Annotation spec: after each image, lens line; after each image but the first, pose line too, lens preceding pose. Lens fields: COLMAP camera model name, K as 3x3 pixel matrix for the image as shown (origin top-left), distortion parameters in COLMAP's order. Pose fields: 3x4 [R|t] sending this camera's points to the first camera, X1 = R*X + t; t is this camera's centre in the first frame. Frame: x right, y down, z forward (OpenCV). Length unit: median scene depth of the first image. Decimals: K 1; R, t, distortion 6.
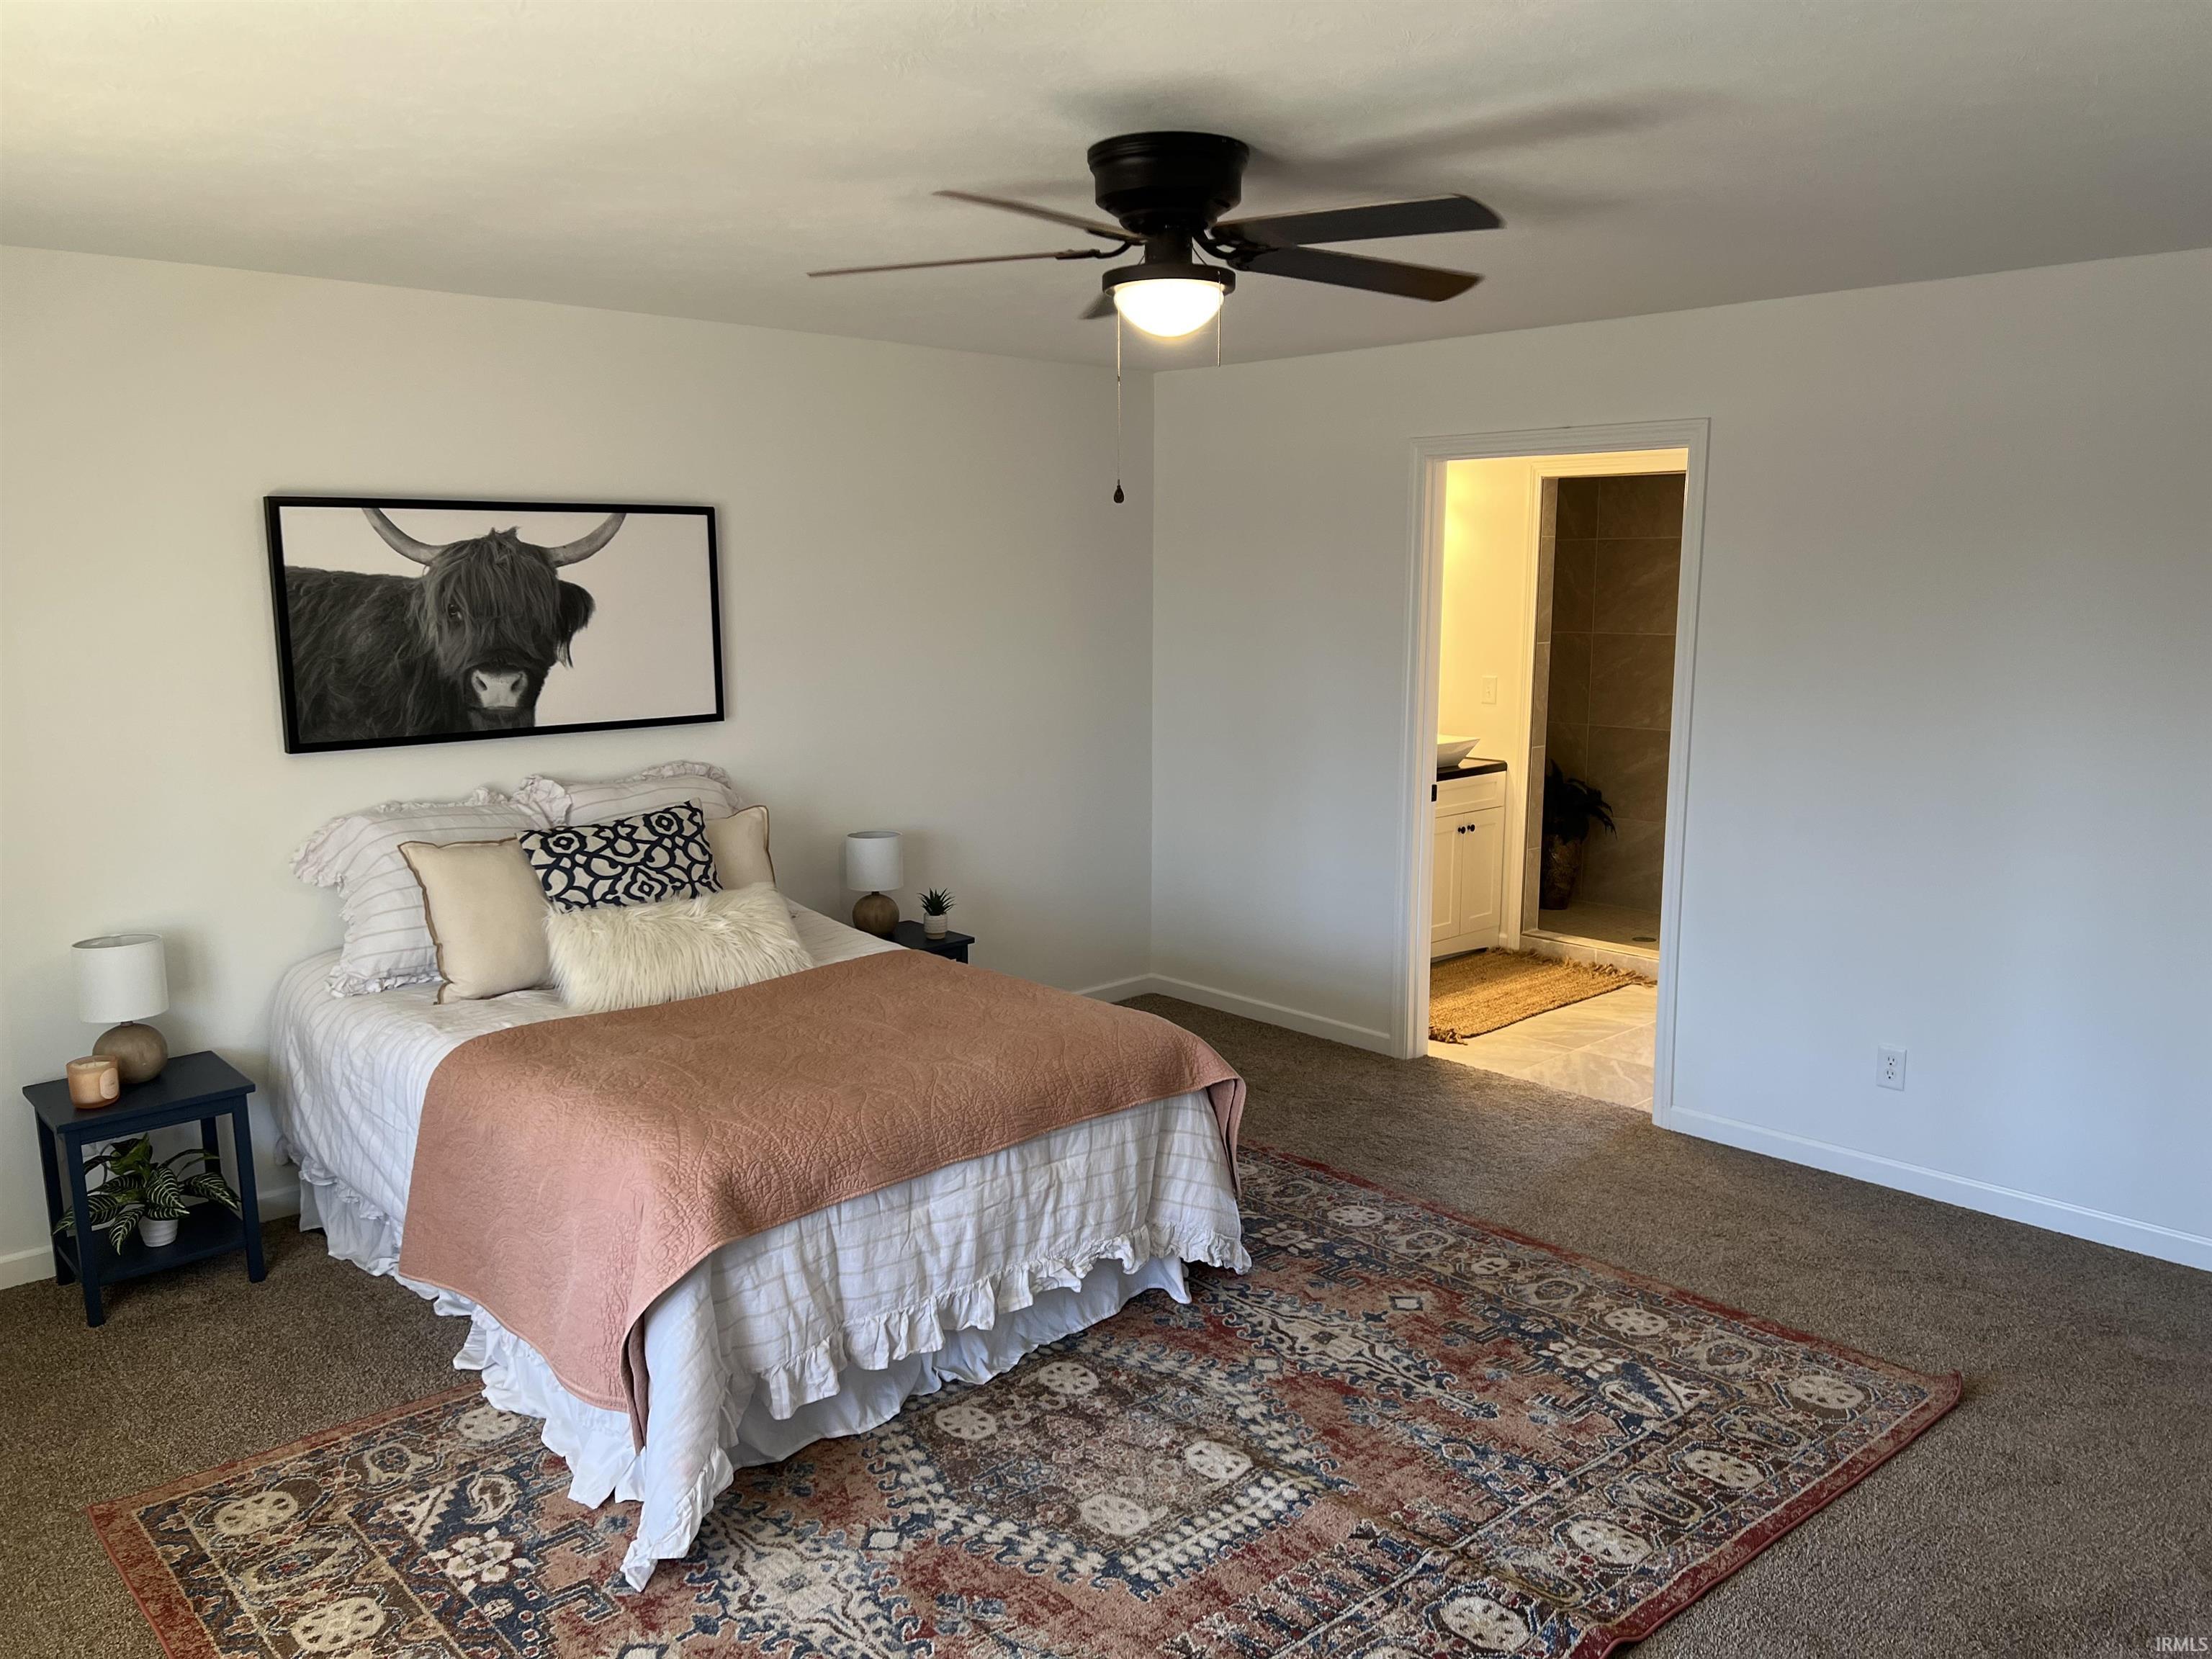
lens RADIAL K [[1678.2, 0, 1107.8], [0, 1678.2, 819.9], [0, 0, 1]] dist [0.036349, -0.024843]
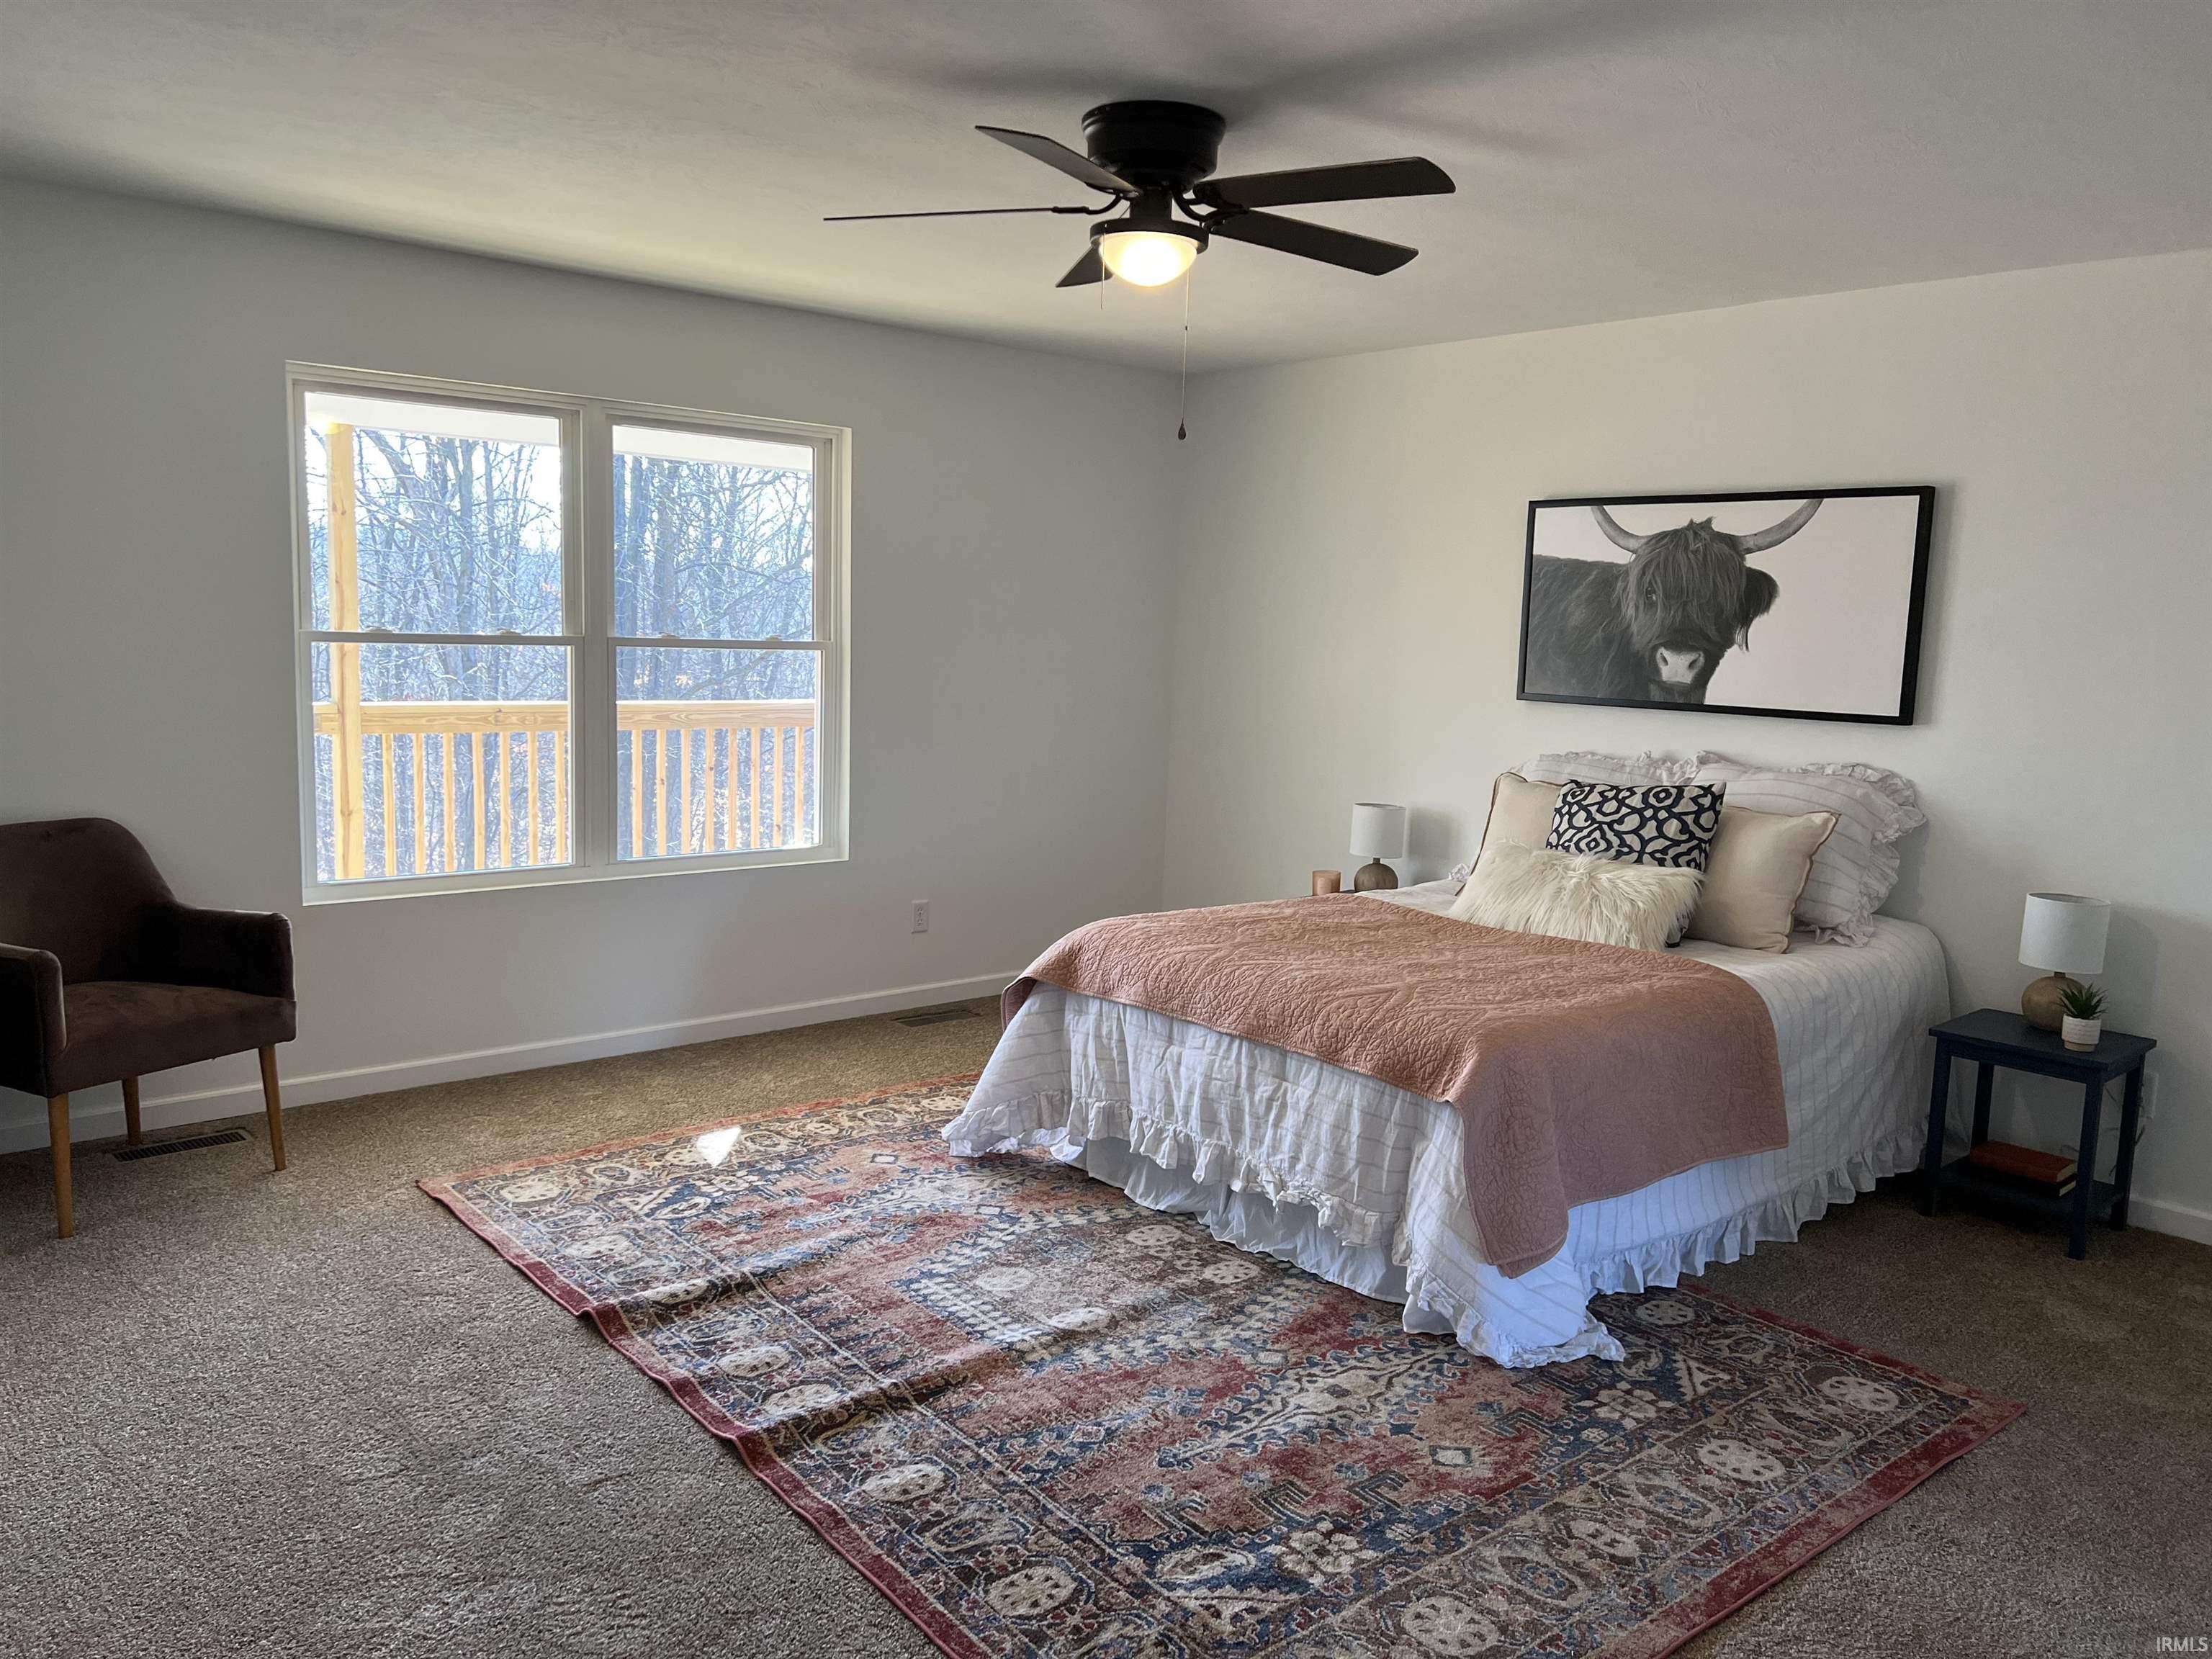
lens RADIAL K [[1678.2, 0, 1113.9], [0, 1678.2, 839.4], [0, 0, 1]] dist [0.036349, -0.024843]
pose [[-0.048384, 0.133138, -0.989916, 0.798913], [-0.186431, 0.972456, 0.139901, -0.055356], [0.981276, 0.191320, -0.022230, 0.720739]]
